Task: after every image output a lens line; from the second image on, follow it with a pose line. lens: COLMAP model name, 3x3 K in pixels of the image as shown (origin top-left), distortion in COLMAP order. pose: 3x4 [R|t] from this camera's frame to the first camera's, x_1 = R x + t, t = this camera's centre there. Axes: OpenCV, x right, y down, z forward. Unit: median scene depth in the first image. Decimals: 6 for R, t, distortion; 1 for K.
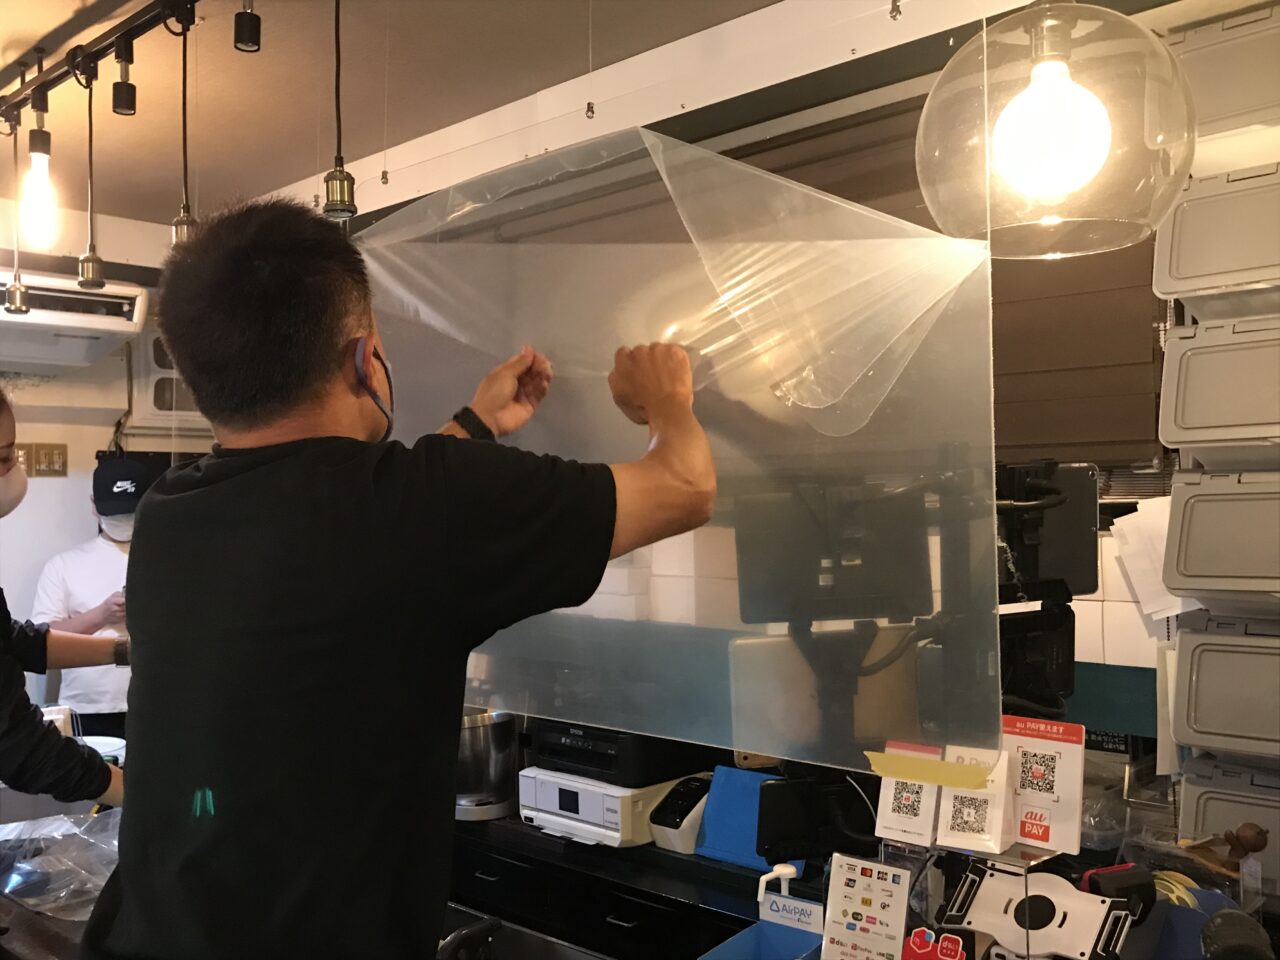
lens RADIAL K [[1219.2, 0, 623.9], [0, 1219.2, 480.3], [0, 0, 1]] dist [0.011426, -0.009653]
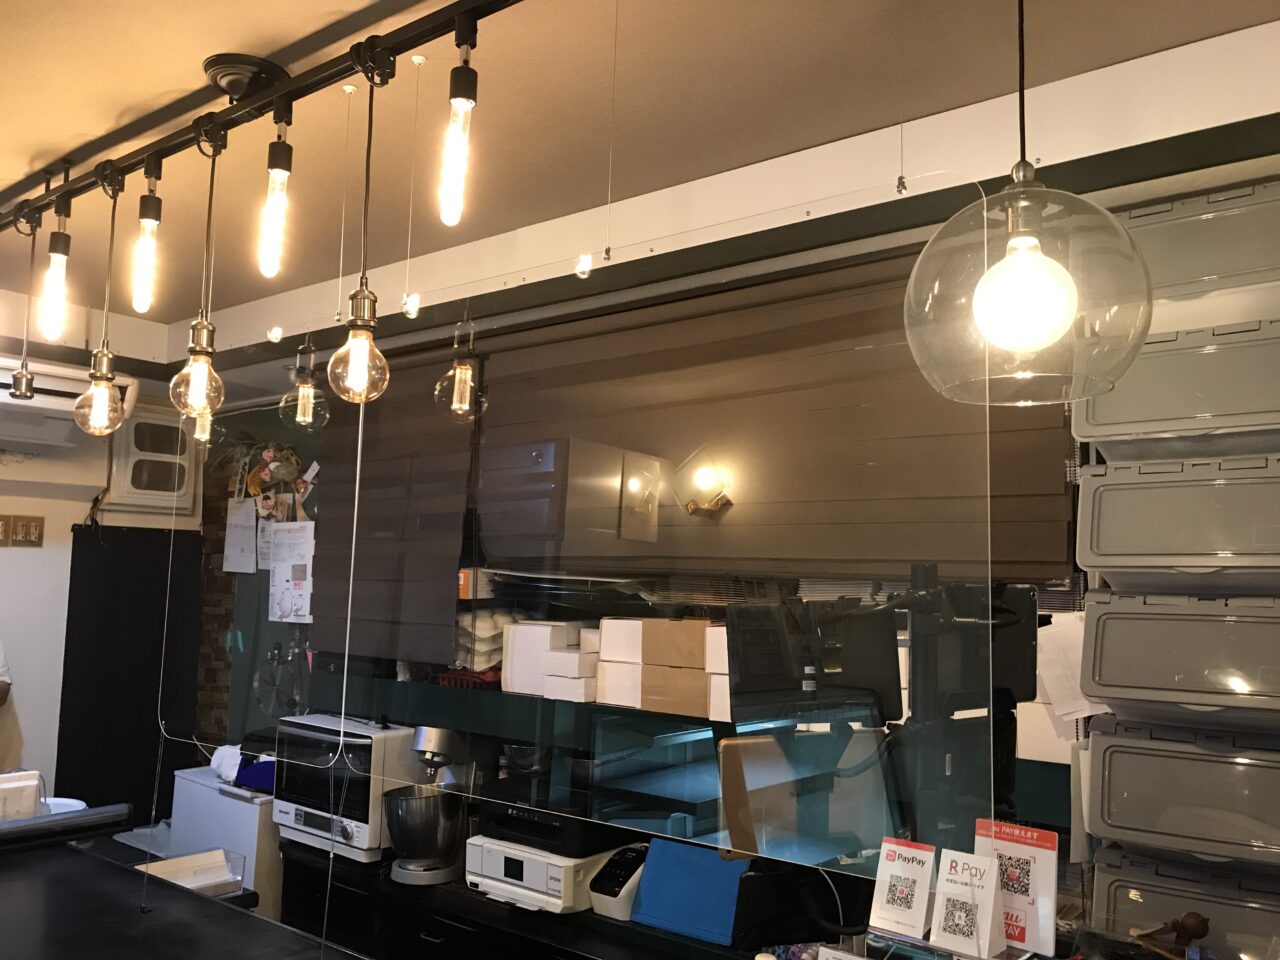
lens RADIAL K [[1063.3, 0, 640.0], [0, 1063.3, 480.0], [0, 0, 1]] dist [-0.004449, 0.014765]
pose [[0.994540, 0.044076, 0.094589, -0.067596], [-0.036476, 0.996077, -0.080622, -0.015871], [-0.097772, 0.076731, 0.992246, 0.045472]]
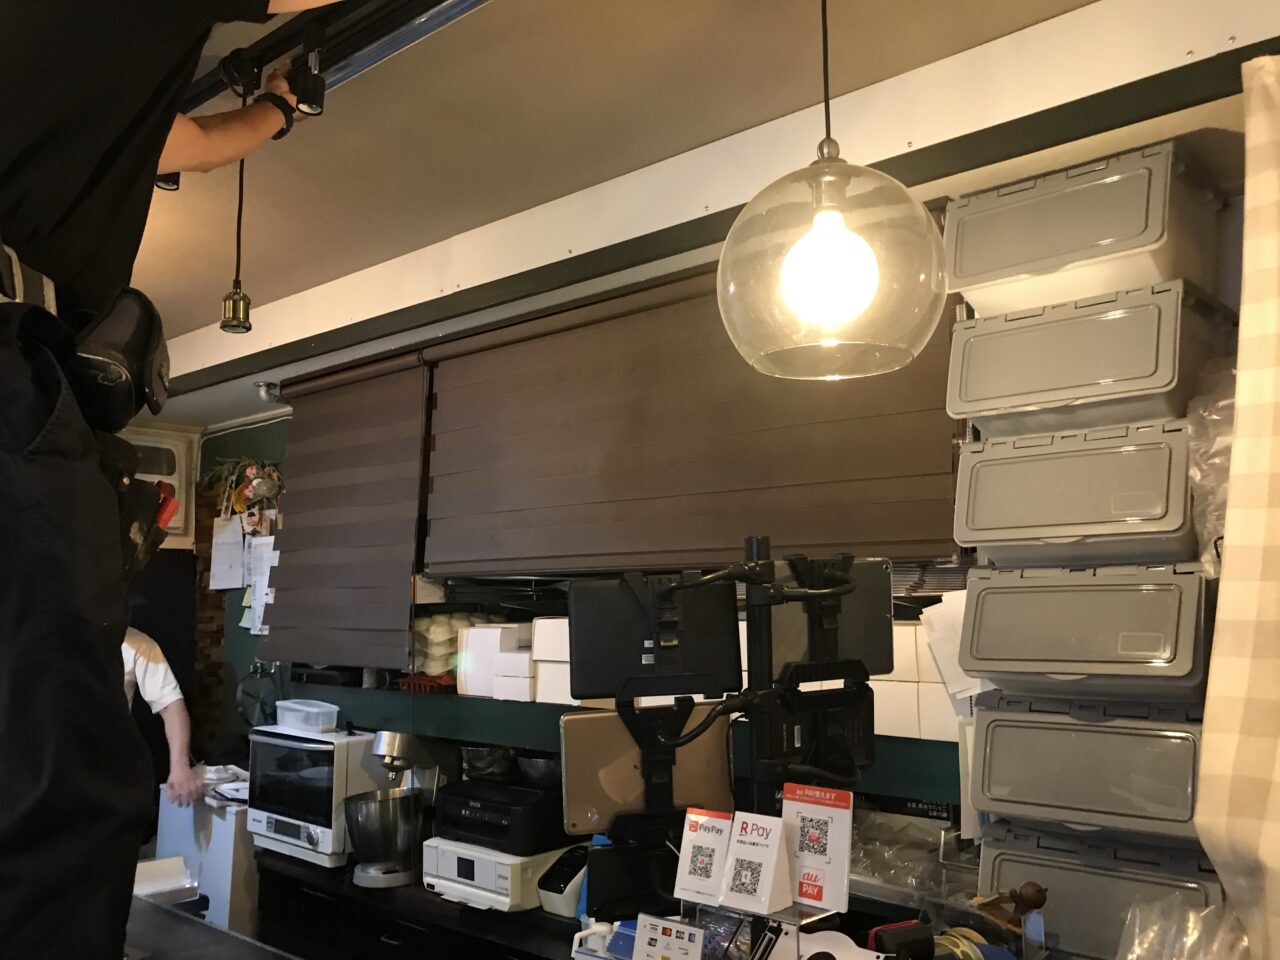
lens RADIAL K [[1063.3, 0, 640.0], [0, 1063.3, 480.0], [0, 0, 1]] dist [-0.004449, 0.014765]
pose [[0.997873, 0.014912, 0.063454, 0.079364], [-0.008897, 0.995528, -0.094045, 0.007929], [-0.064573, 0.093280, 0.993544, 0.019961]]
